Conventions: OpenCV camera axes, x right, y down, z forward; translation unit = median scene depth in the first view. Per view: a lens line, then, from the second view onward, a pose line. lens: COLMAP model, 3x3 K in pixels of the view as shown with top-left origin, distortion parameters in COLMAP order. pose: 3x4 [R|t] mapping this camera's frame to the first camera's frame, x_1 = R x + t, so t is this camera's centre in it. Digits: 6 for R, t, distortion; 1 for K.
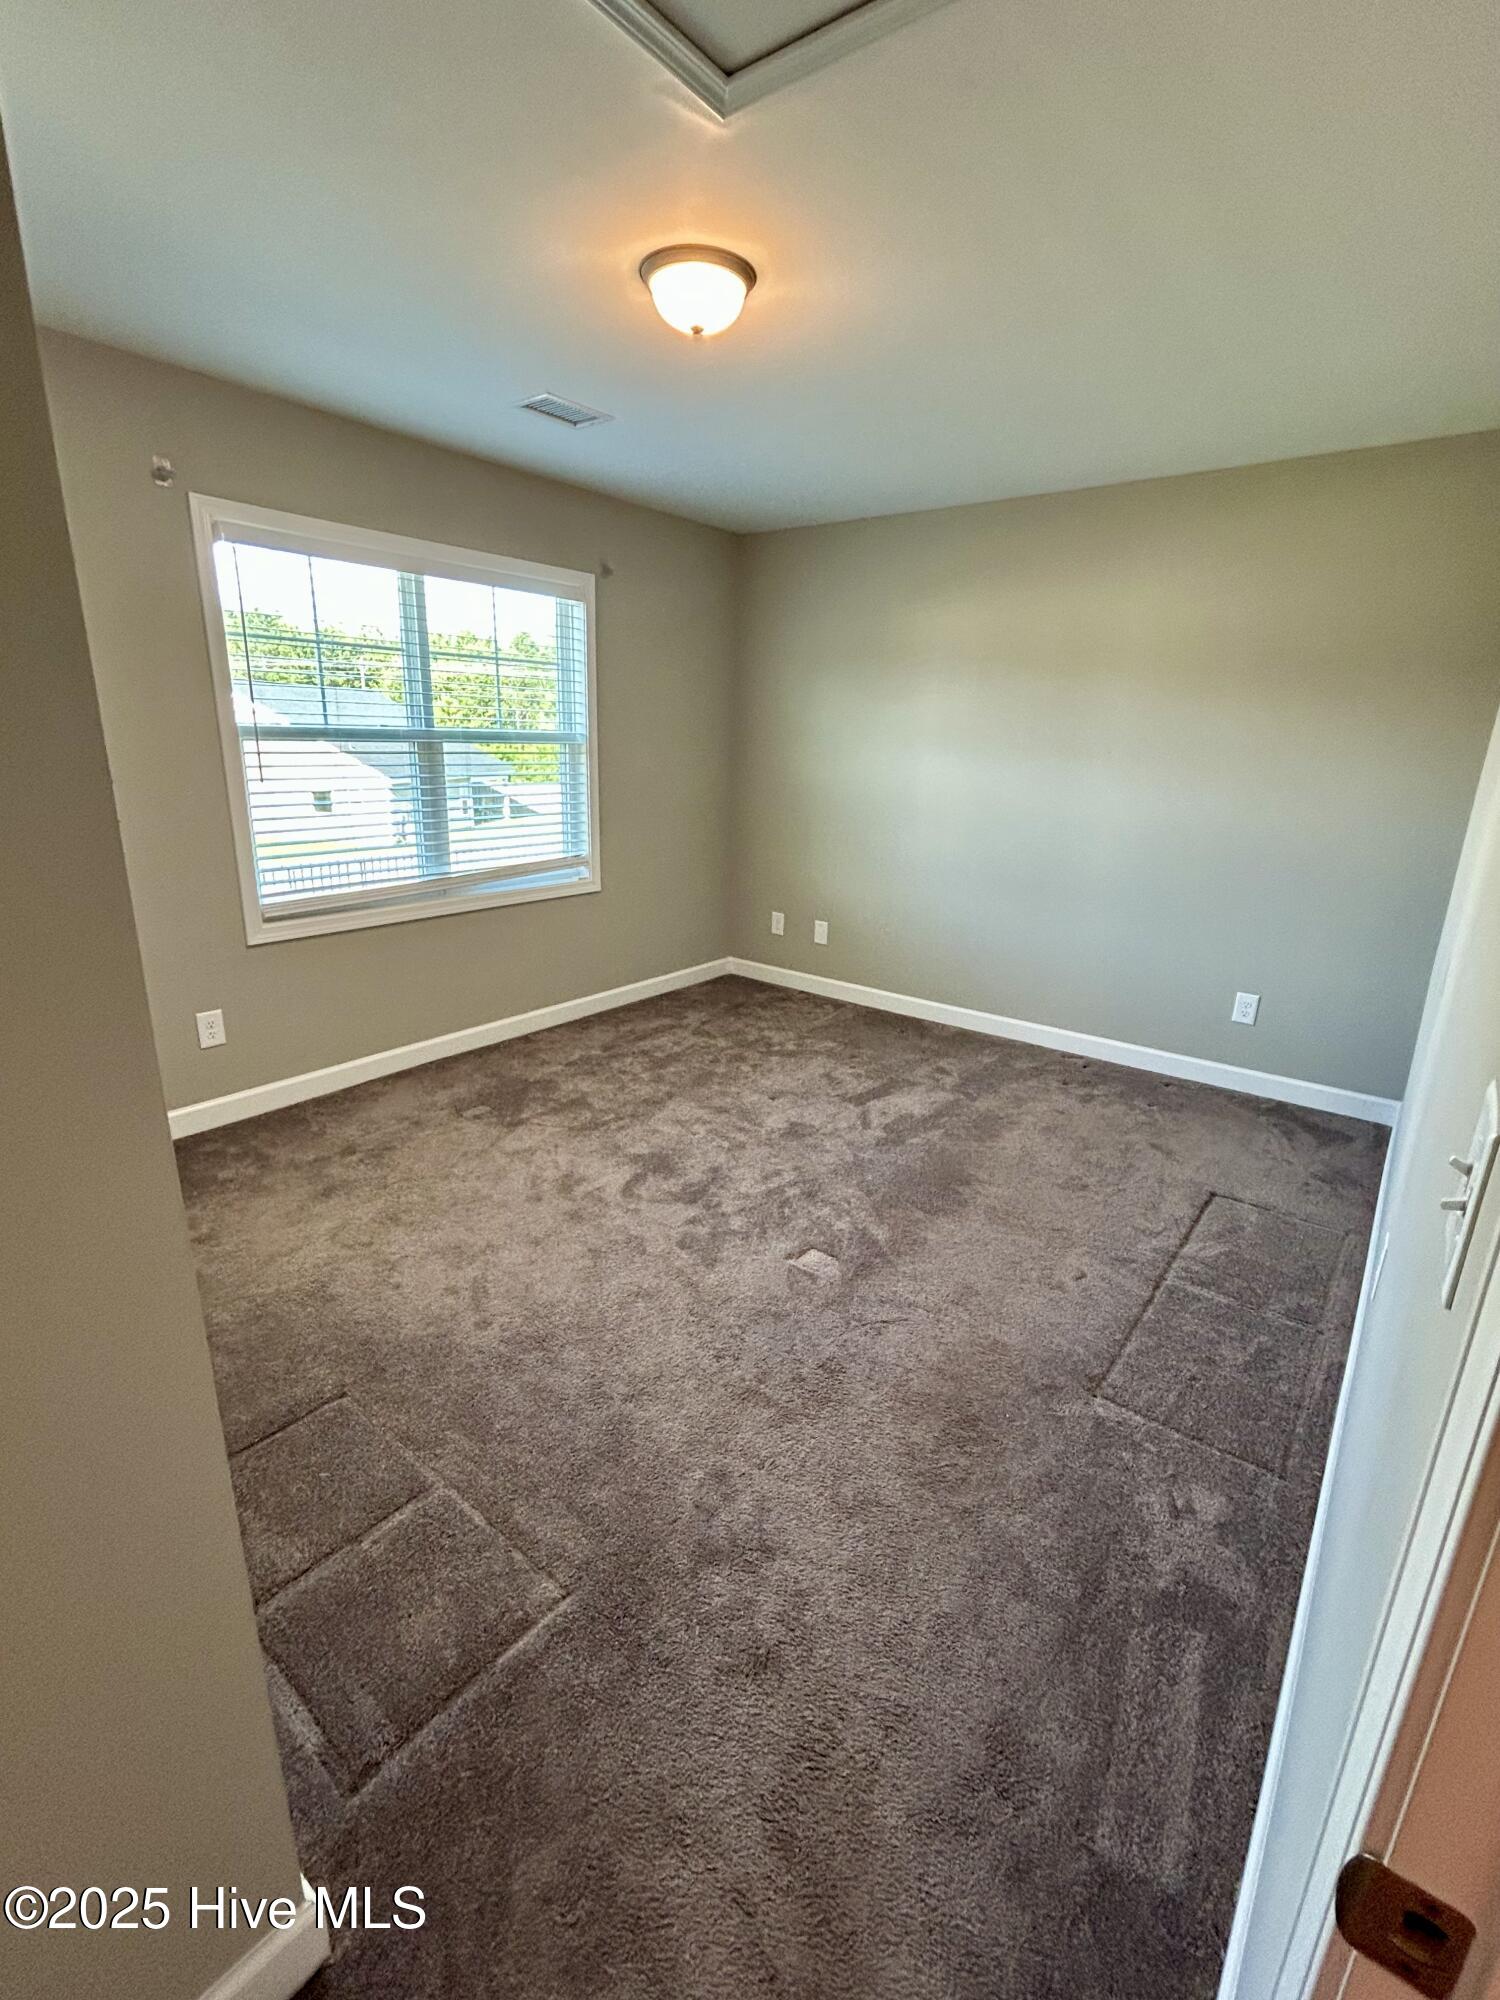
lens RADIAL K [[884.0, 0, 746.3], [0, 884.0, 992.2], [0, 0, 1]] dist [0.000173, 0.000090]
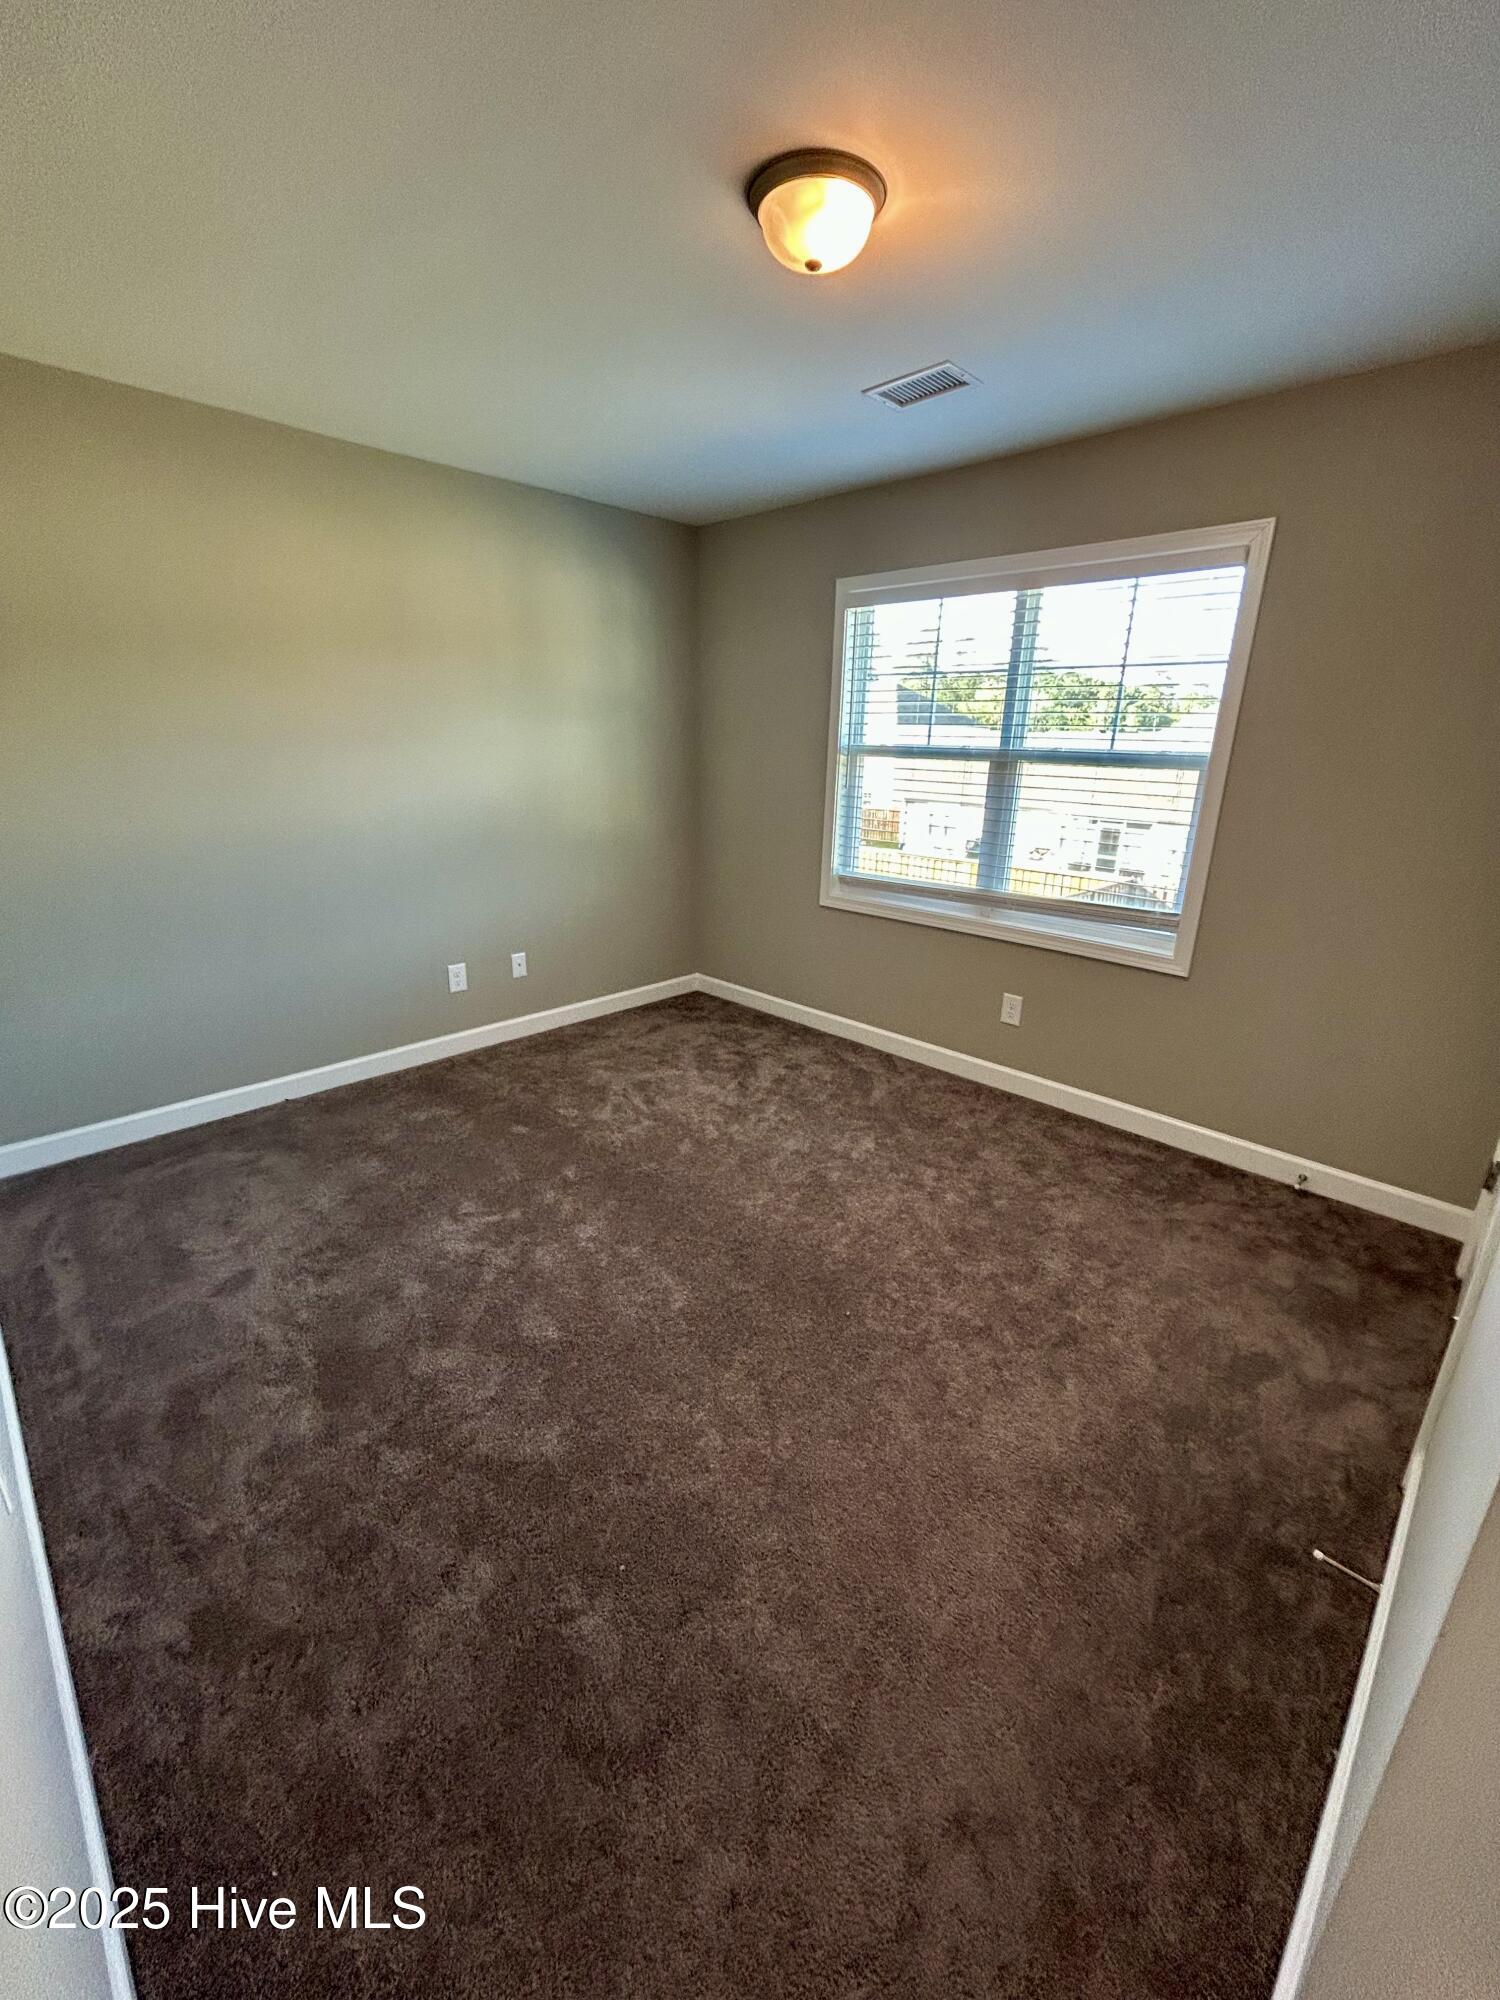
lens RADIAL K [[813.9, 0, 745.1], [0, 813.9, 994.9], [0, 0, 1]] dist [-0.000446, 0.000029]
pose [[-0.110582, 0.275306, -0.954975, 0.630031], [-0.303152, 0.905735, 0.296215, -0.237806], [0.946504, 0.322259, -0.016699, 0.854896]]
